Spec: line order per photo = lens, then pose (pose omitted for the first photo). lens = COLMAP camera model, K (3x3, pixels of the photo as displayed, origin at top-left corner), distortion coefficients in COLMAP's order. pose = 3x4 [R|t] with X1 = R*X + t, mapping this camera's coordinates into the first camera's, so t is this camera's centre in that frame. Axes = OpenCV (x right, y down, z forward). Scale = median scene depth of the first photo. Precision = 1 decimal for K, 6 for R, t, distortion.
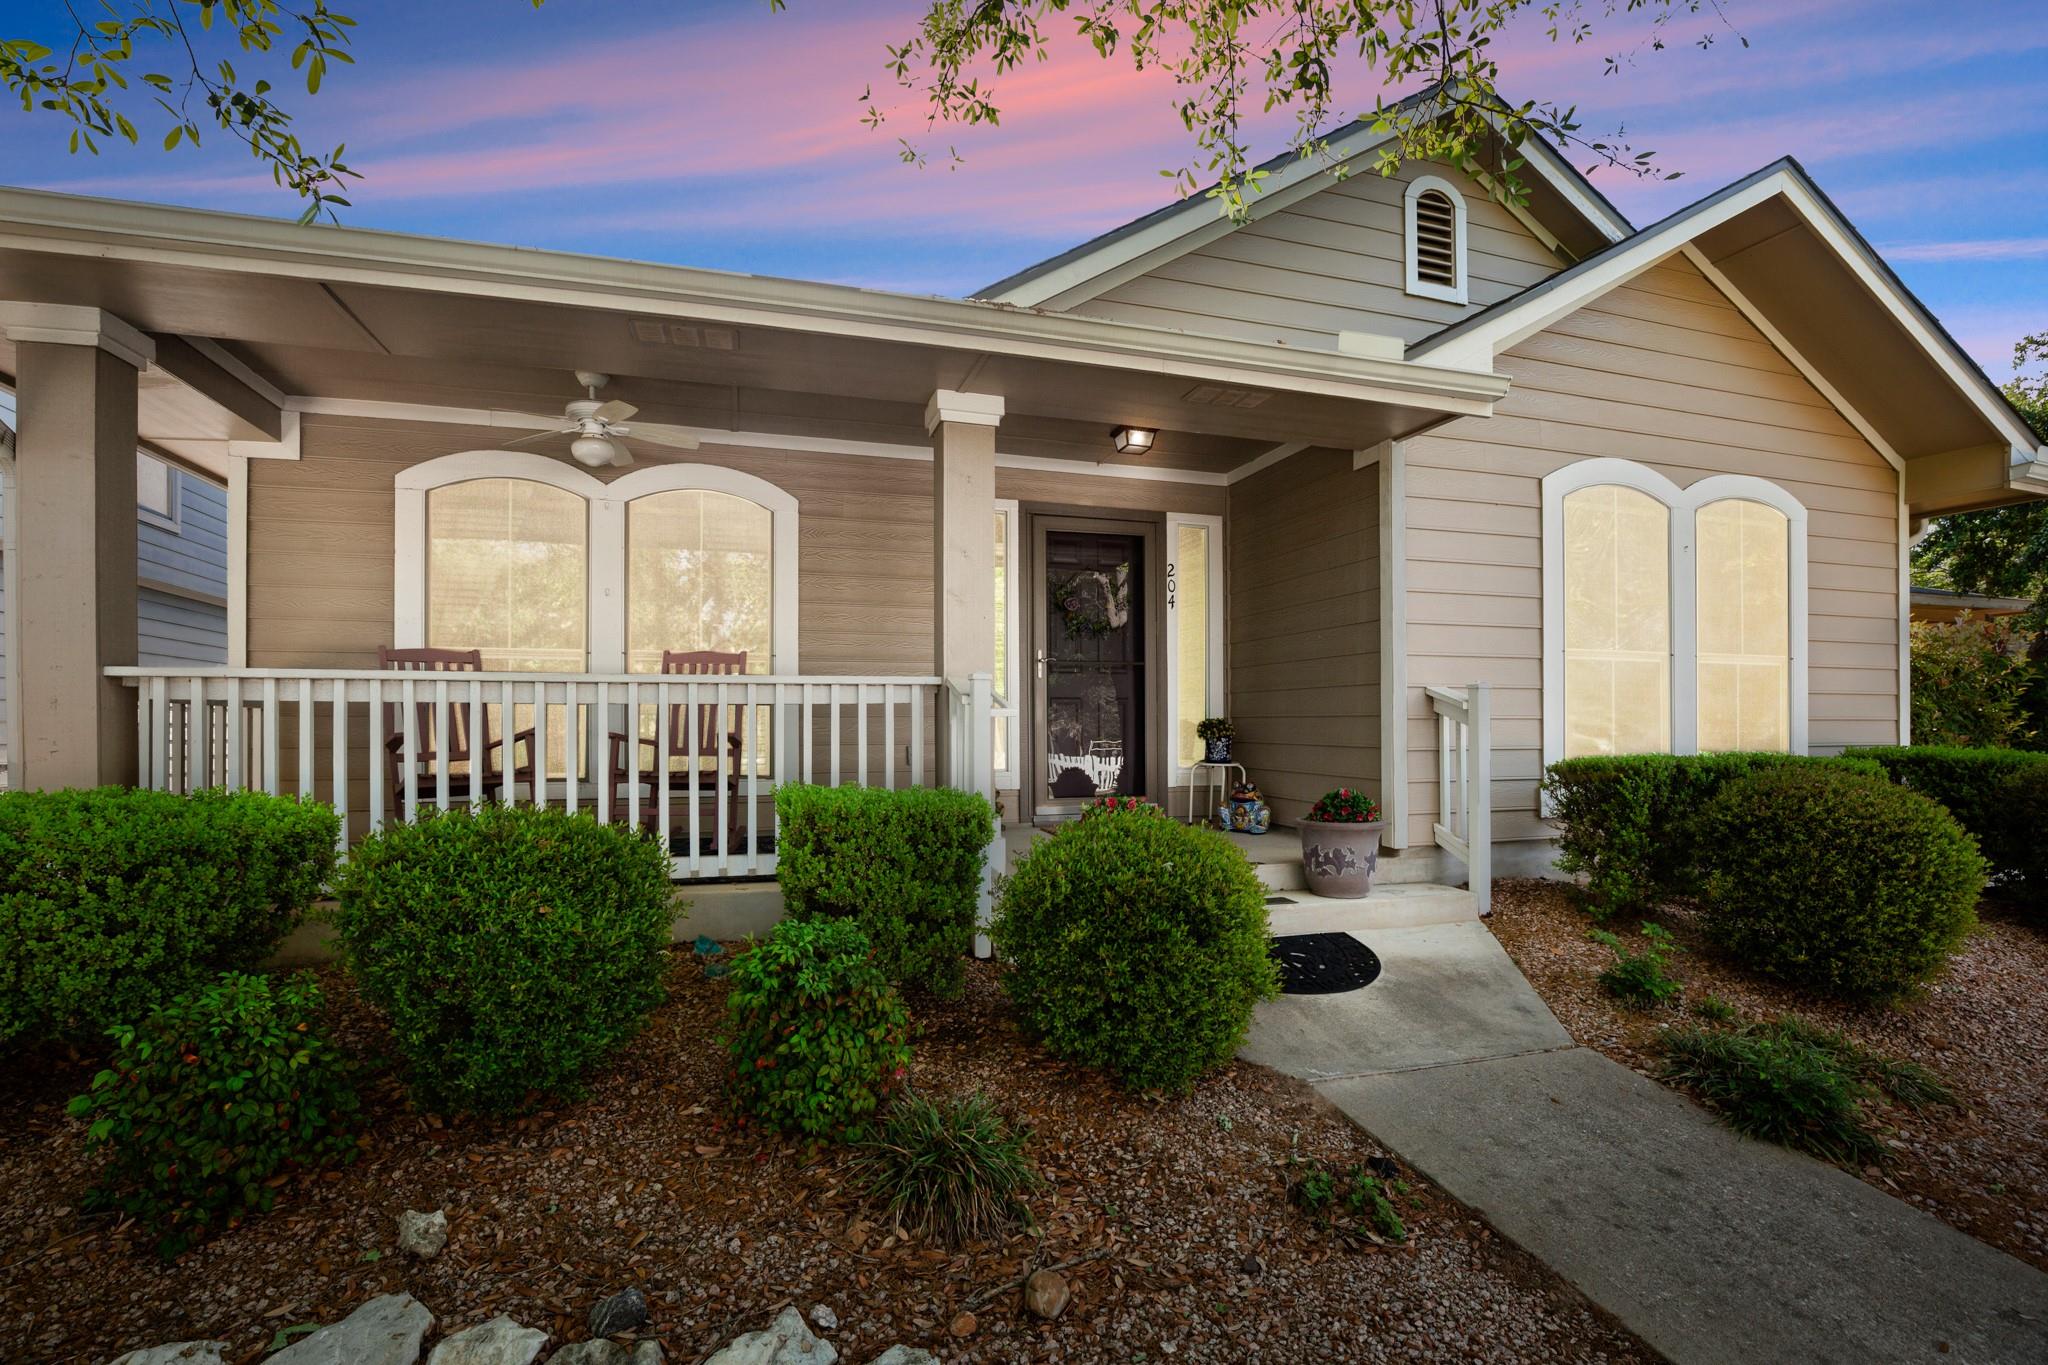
lens RADIAL K [[934.8, 0, 1035.8], [0, 934.8, 698.3], [0, 0, 1]] dist [-0.000218, -0.000138]
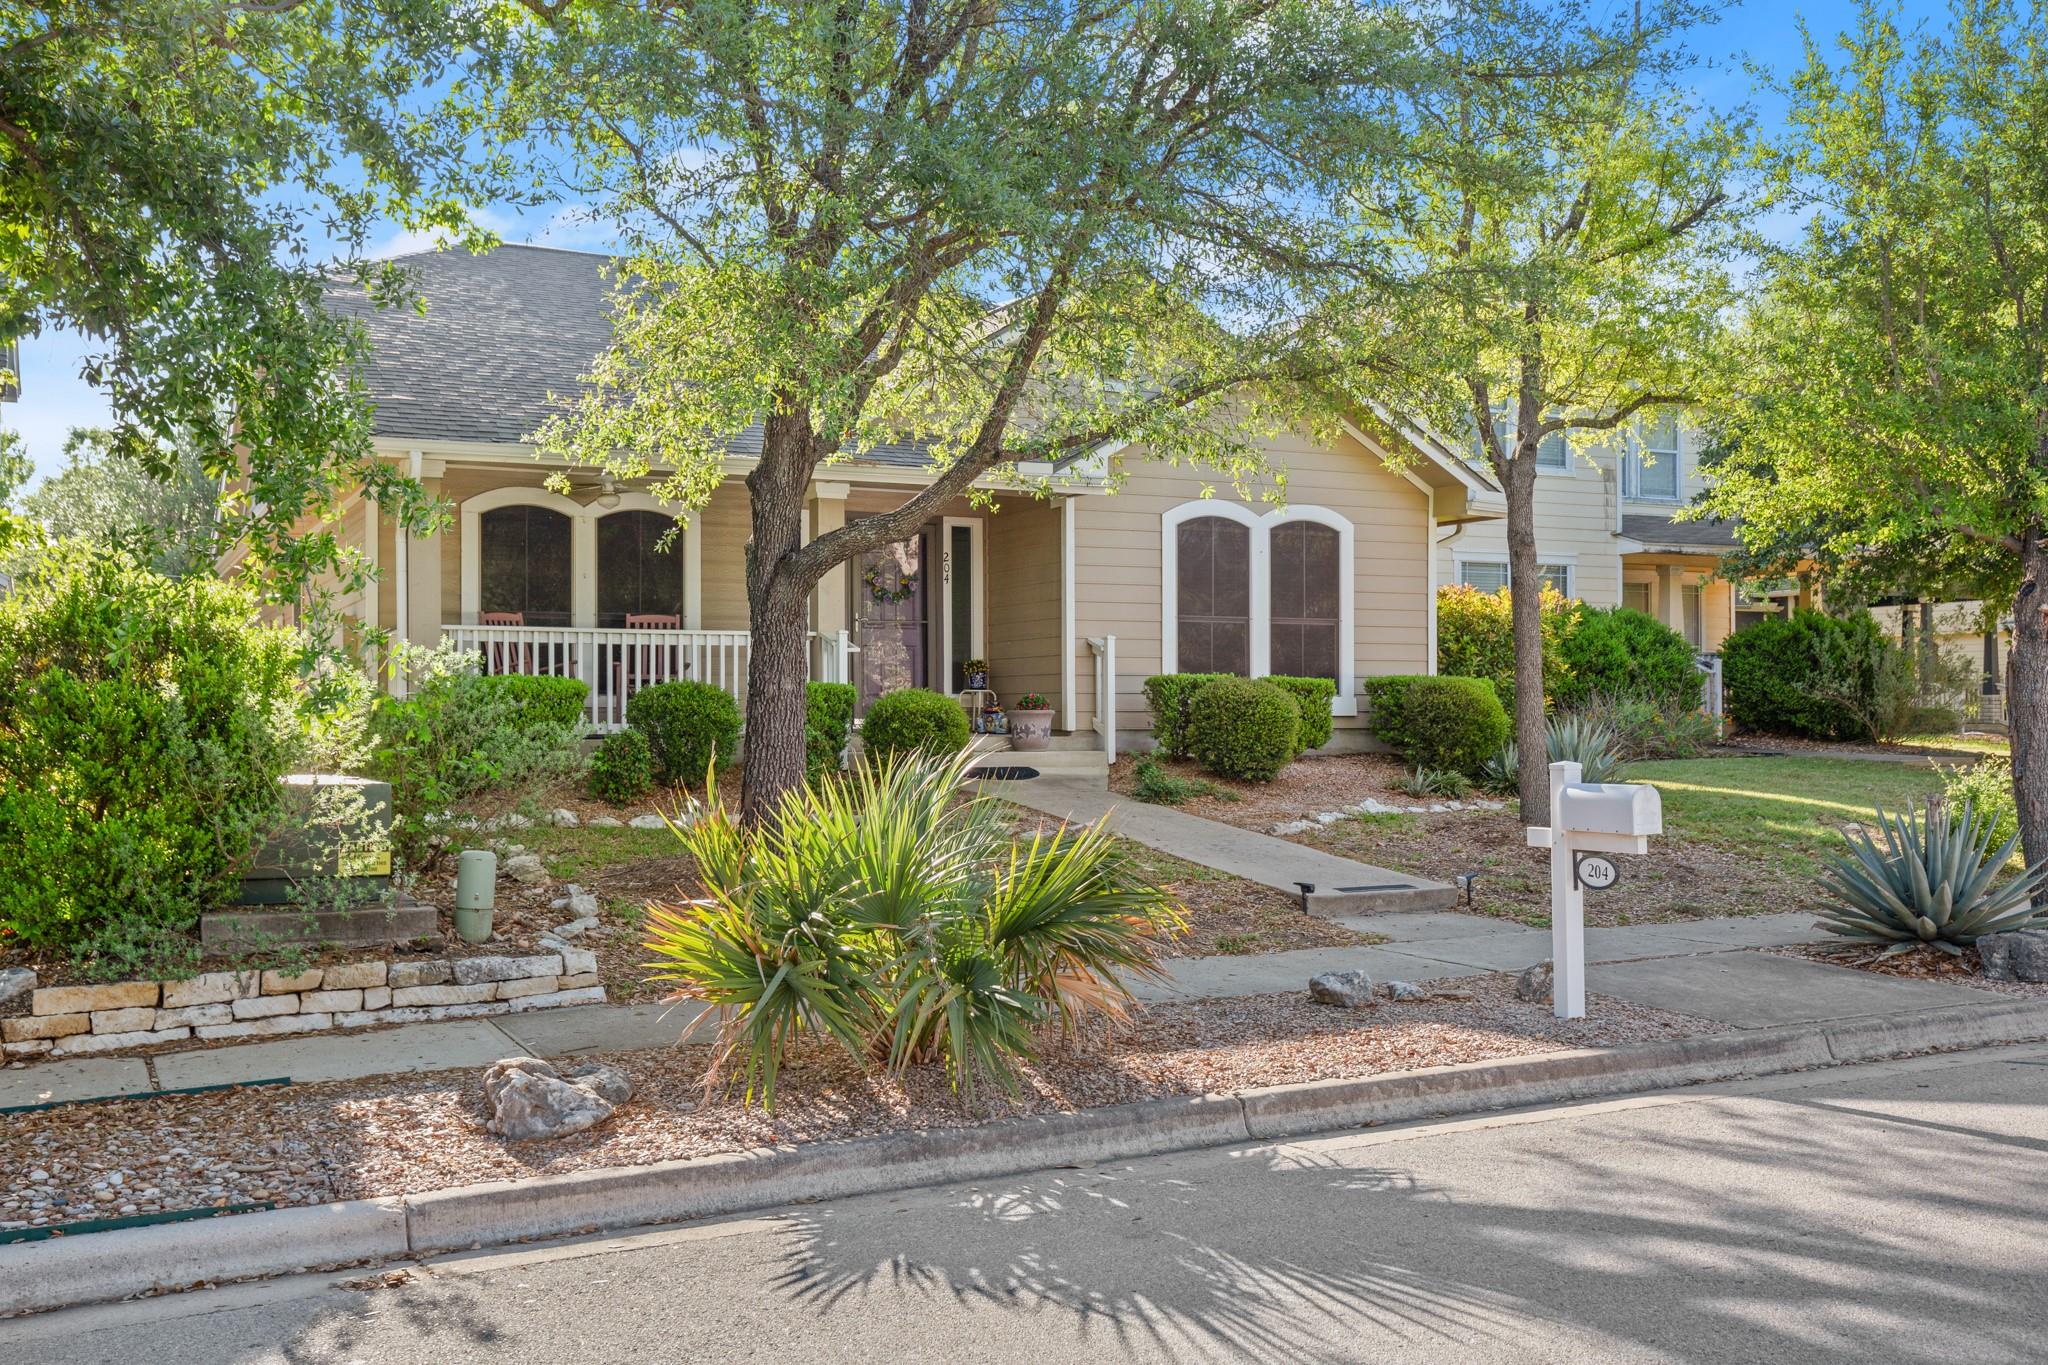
lens RADIAL K [[2005.1, 0, 1024.0], [0, 2005.1, 682.5], [0, 0, 1]] dist [0.002023, 0.000257]
pose [[0.989102, 0.001078, 0.147230, -0.245694], [-0.001774, 0.999988, 0.004593, 0.052827], [-0.147223, -0.004804, 0.989092, -2.656756]]
